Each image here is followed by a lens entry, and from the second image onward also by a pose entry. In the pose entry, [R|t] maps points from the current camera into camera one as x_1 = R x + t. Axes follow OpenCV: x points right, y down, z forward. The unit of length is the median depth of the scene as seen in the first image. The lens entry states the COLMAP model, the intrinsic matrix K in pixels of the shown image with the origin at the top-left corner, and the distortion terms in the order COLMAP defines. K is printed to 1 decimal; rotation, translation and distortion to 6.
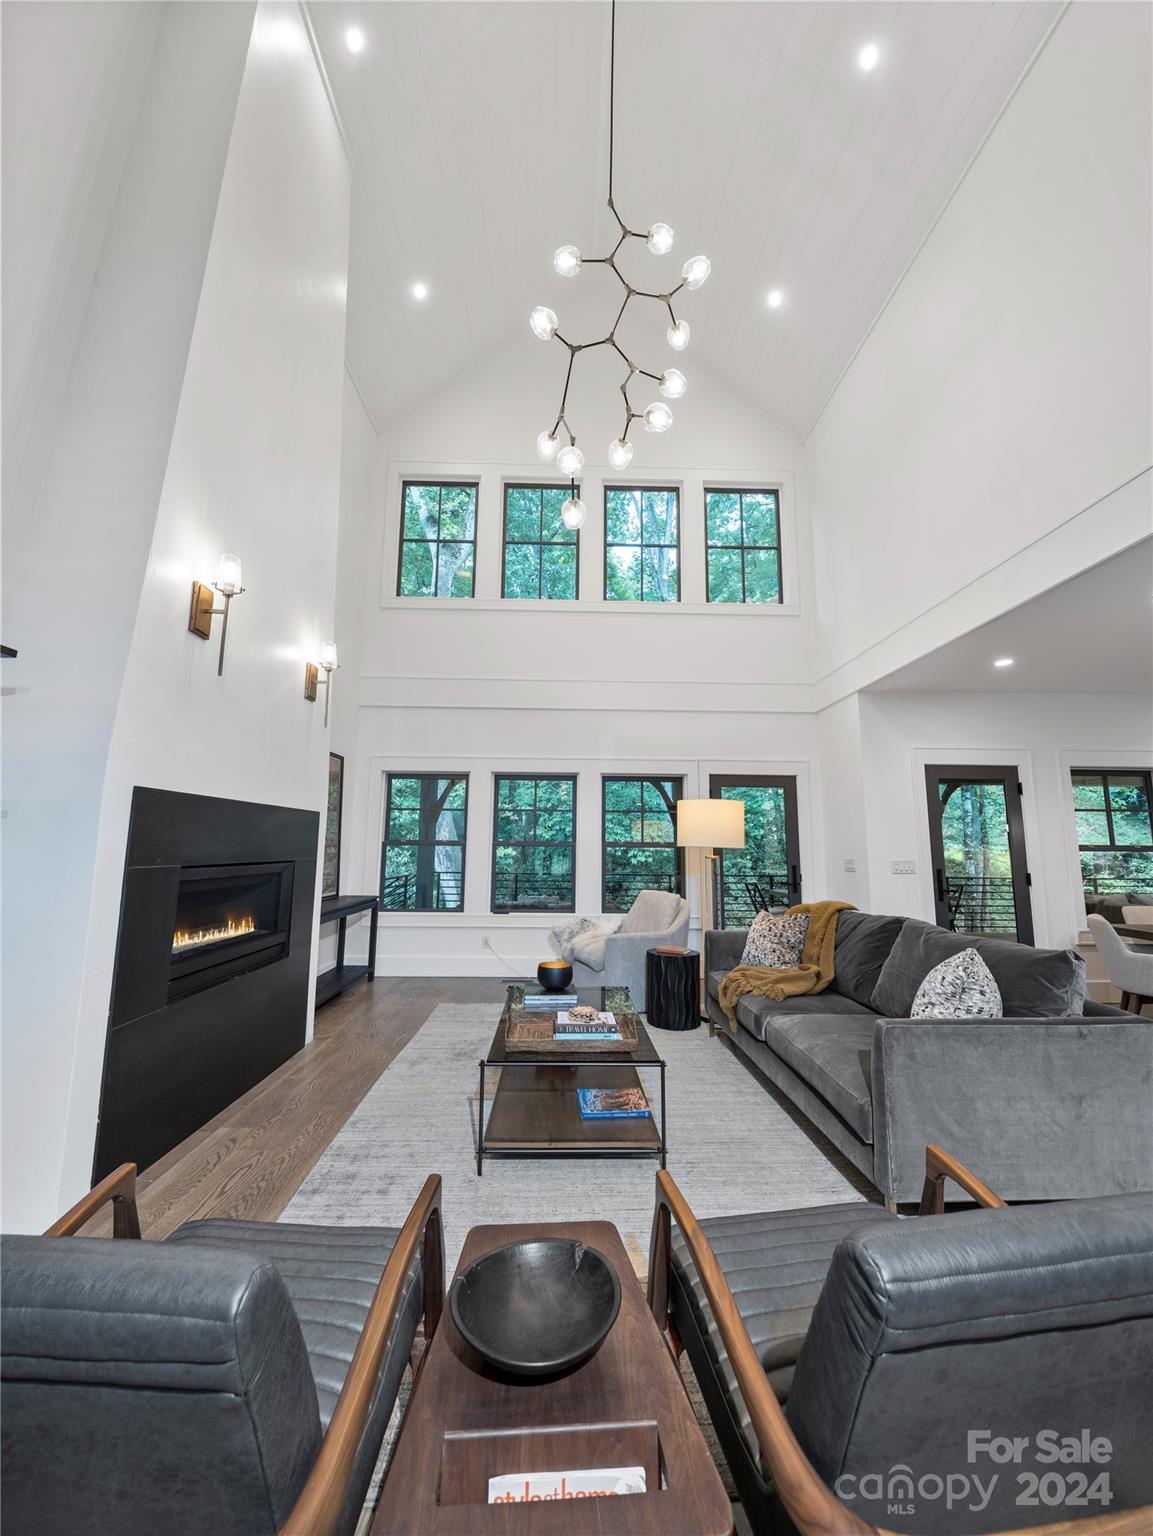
lens RADIAL K [[585.9, 0, 576.4], [0, 585.9, 761.2], [0, 0, 1]] dist [-0.001094, -0.000132]
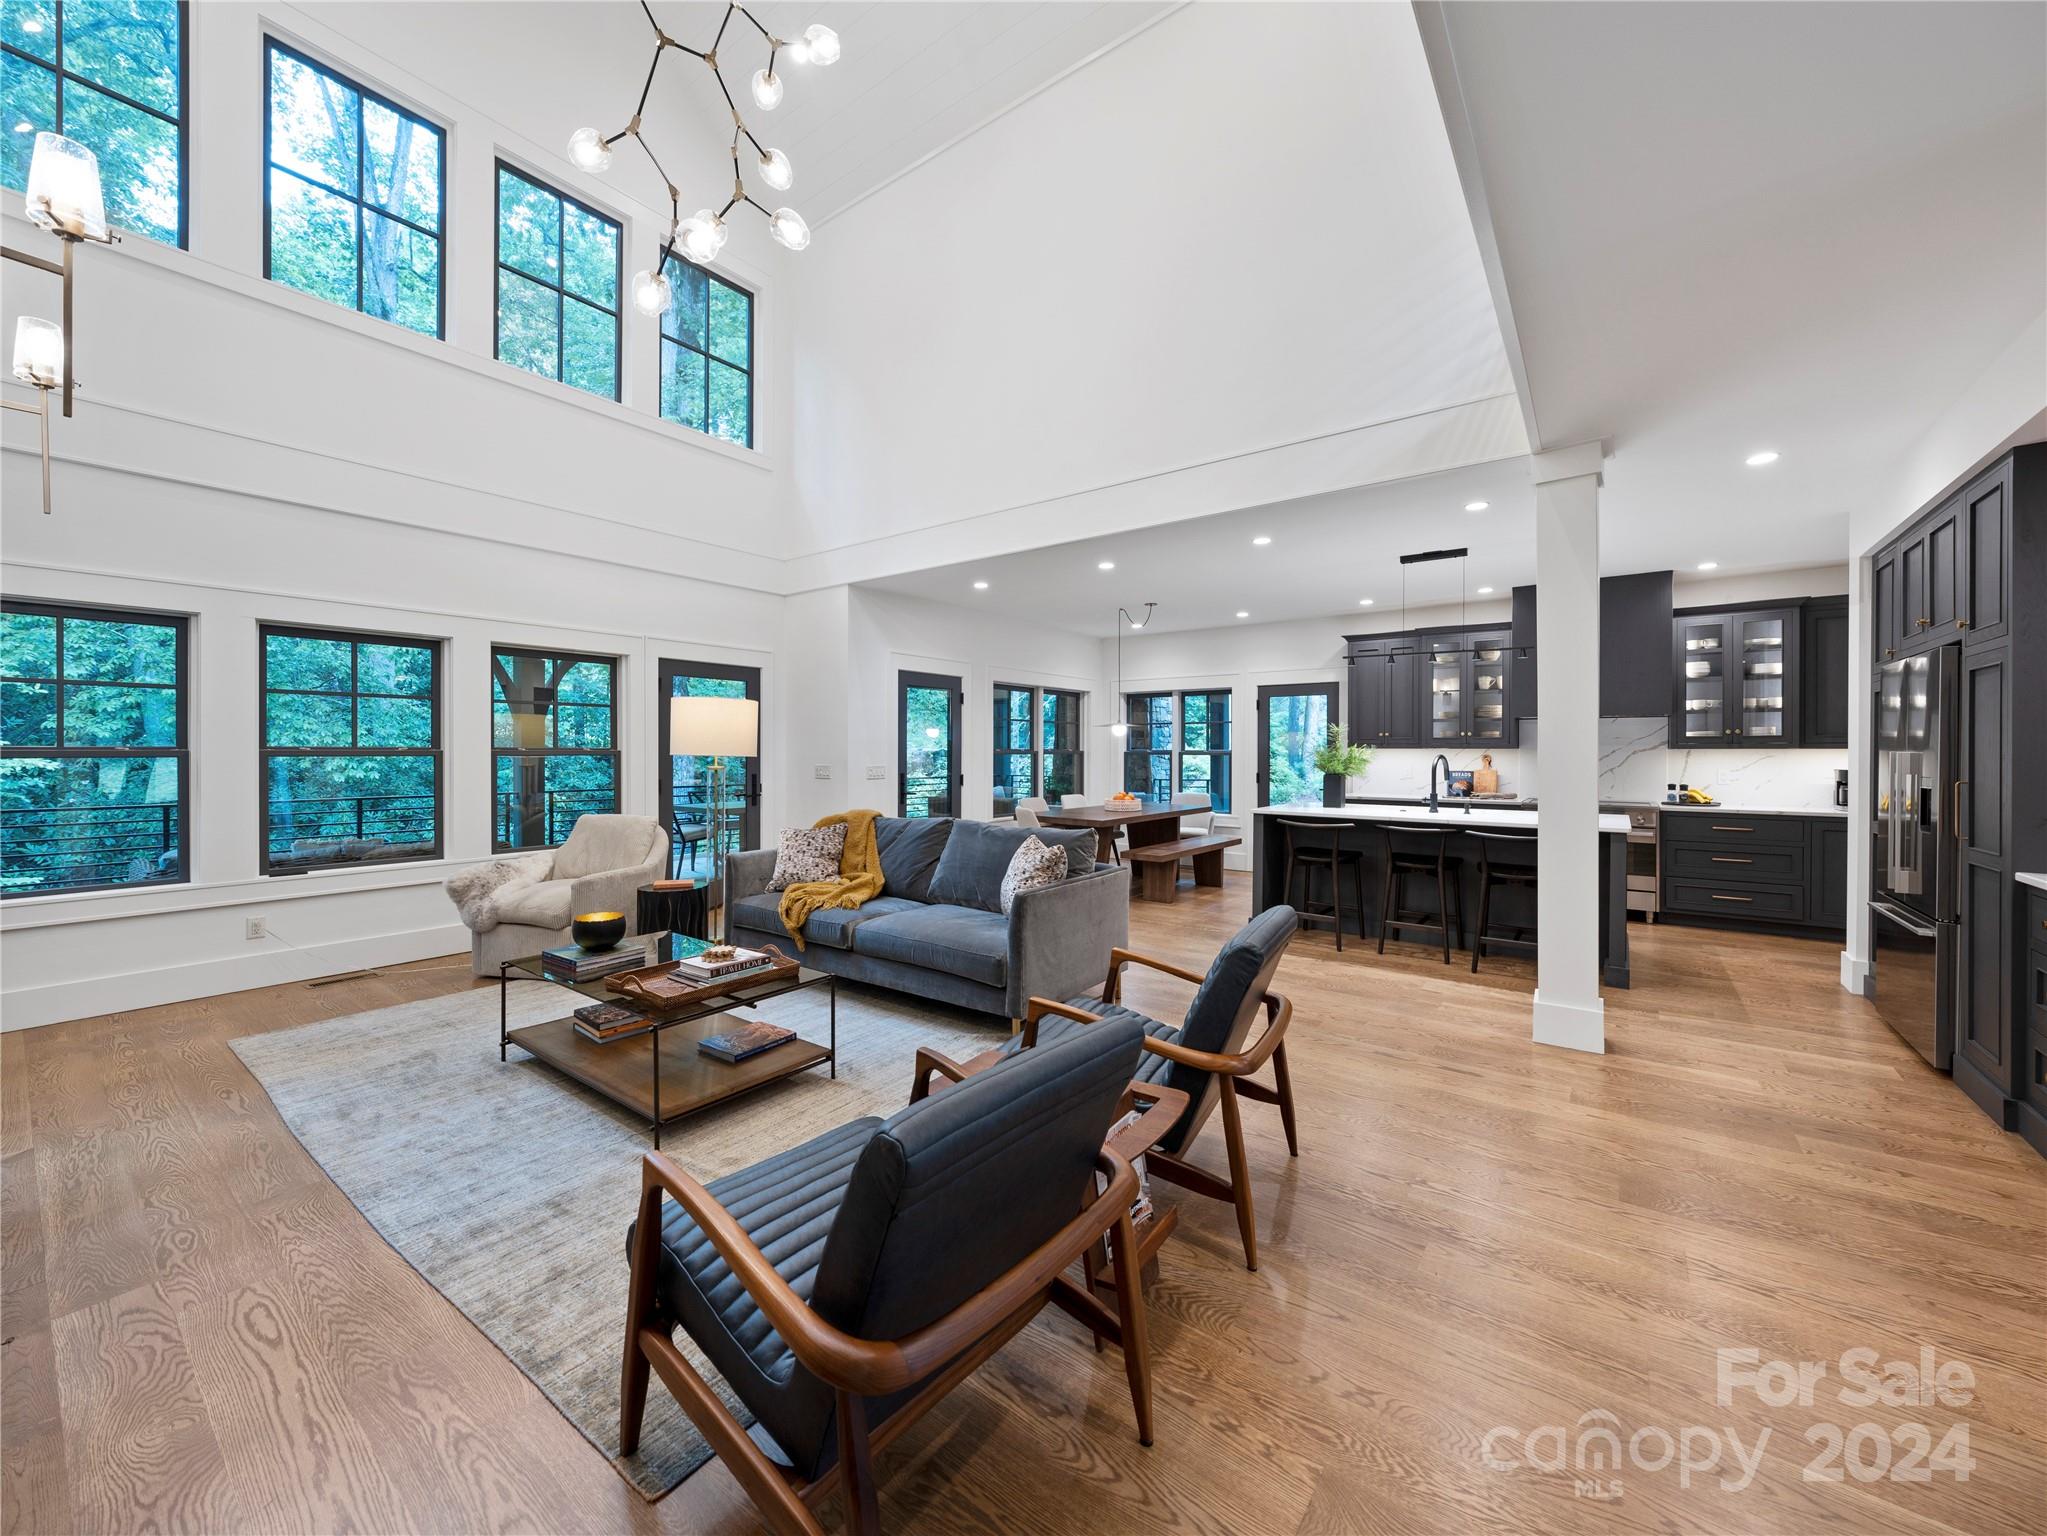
lens RADIAL K [[795.2, 0, 1022.1], [0, 795.2, 754.9], [0, 0, 1]] dist [0.001400, 0.000336]
pose [[0.620439, -0.010936, 0.784178, -0.337445], [-0.107465, 0.989285, 0.098822, -0.007641], [-0.776857, -0.145585, 0.612616, -0.000879]]
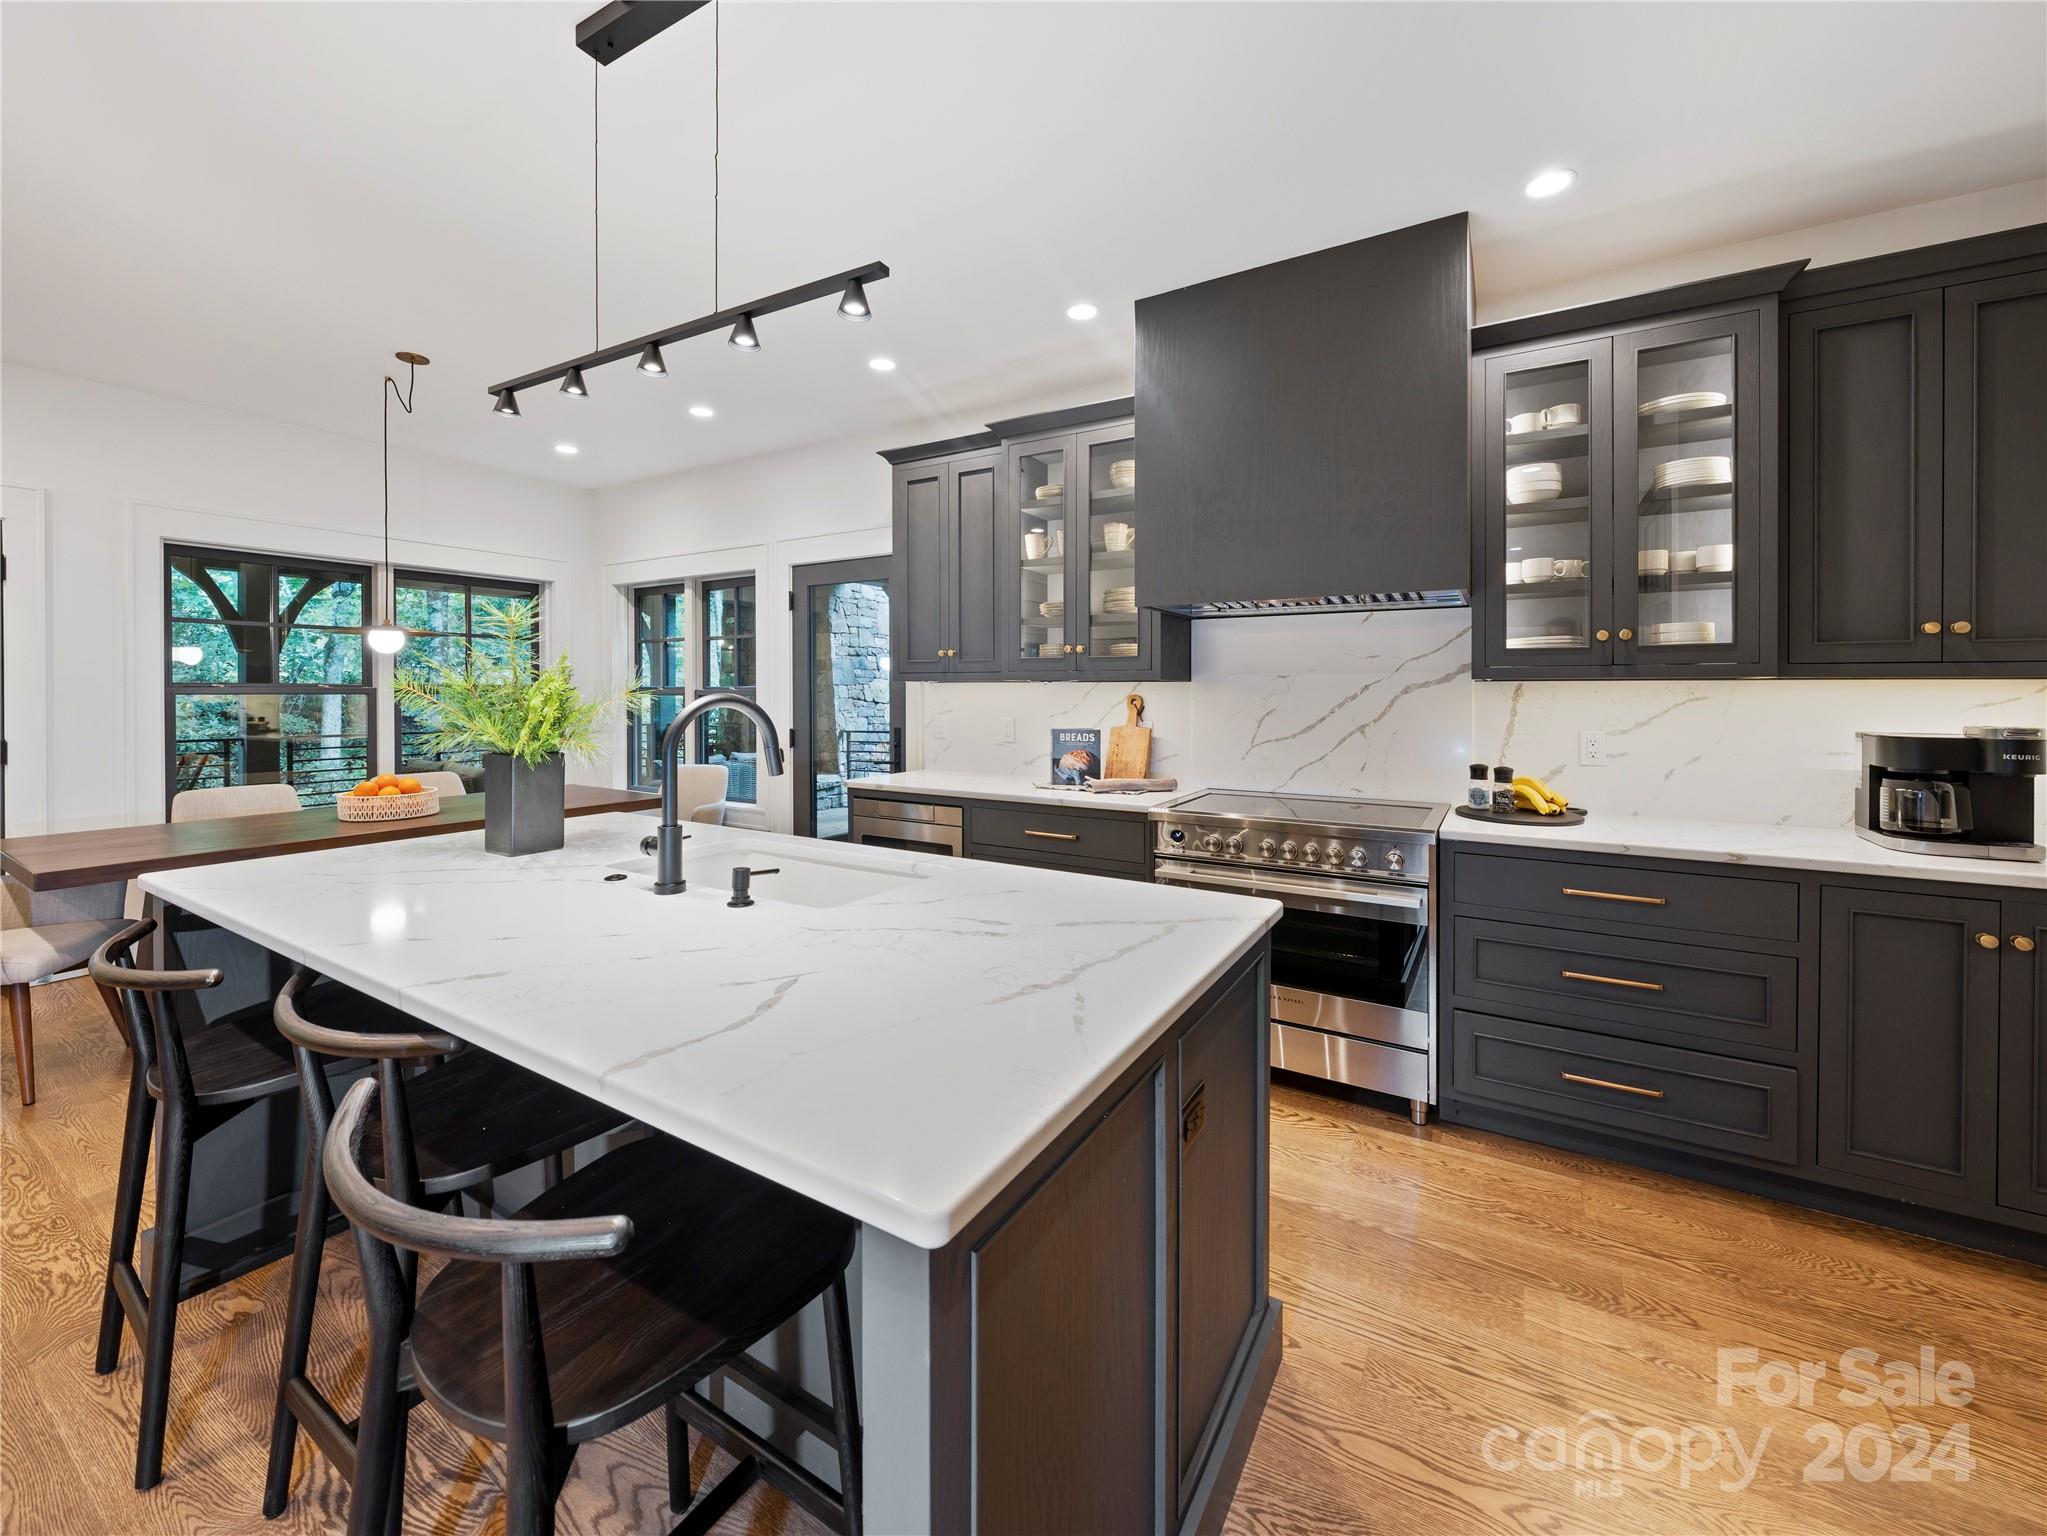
lens RADIAL K [[813.9, 0, 1021.4], [0, 813.9, 695.6], [0, 0, 1]] dist [-0.001267, -0.000217]
pose [[0.525920, -0.012379, 0.850444, 0.678457], [-0.118158, 0.989135, 0.087467, -0.004586], [-0.842287, -0.146487, 0.518743, -0.052788]]
